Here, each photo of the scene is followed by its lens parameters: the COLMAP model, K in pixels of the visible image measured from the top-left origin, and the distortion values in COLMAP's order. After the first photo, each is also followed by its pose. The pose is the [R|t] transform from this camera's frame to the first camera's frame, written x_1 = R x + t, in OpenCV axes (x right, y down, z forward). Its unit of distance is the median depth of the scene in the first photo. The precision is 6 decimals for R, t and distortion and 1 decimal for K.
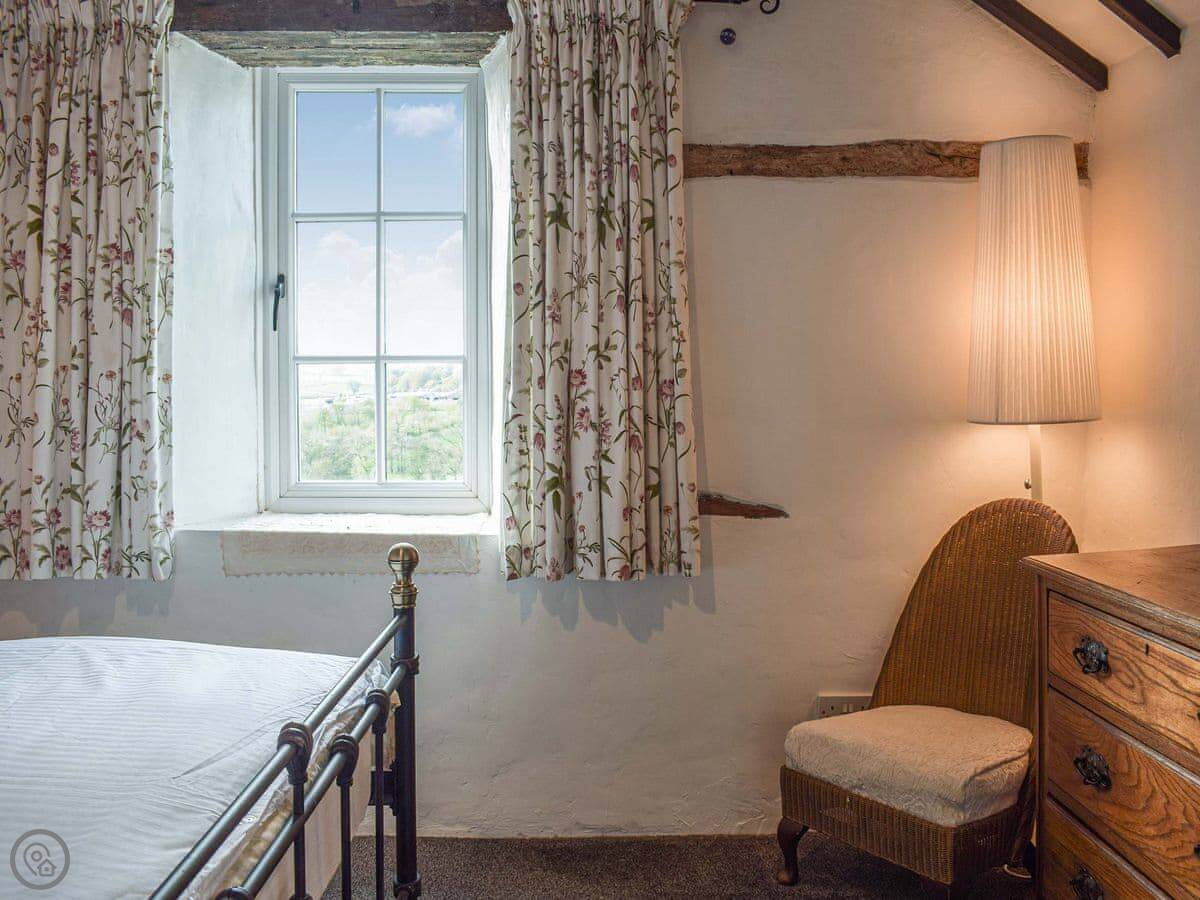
lens RADIAL K [[1099.2, 0, 599.2], [0, 1099.2, 435.4], [0, 0, 1]] dist [-0.099413, 0.018406]
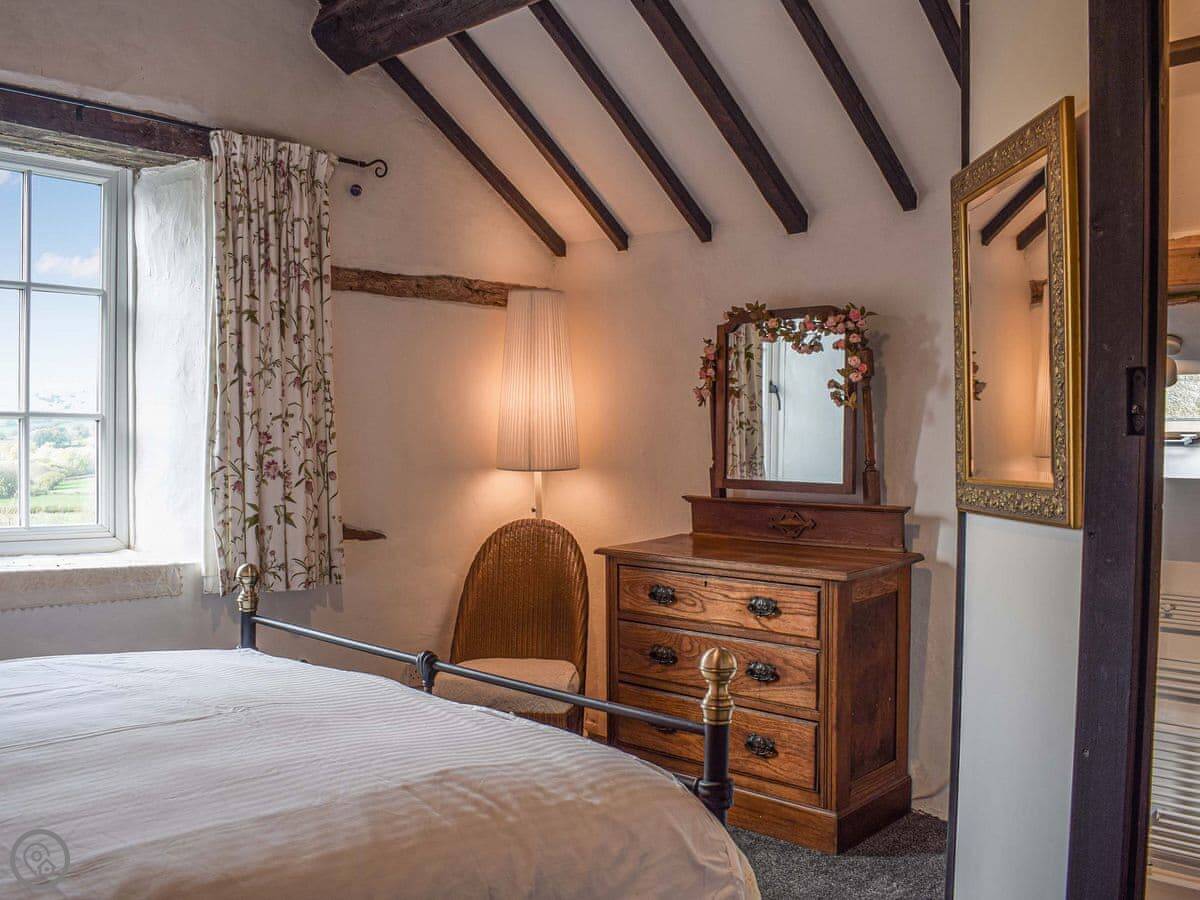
lens RADIAL K [[1142.9, 0, 600.0], [0, 1142.9, 450.0], [0, 0, 1]] dist [-0.080825, 0.011000]
pose [[0.722675, 0.004003, 0.691177, -0.665977], [0.011246, 0.999783, -0.017548, -0.010138], [-0.691097, 0.020454, 0.722473, -0.252896]]
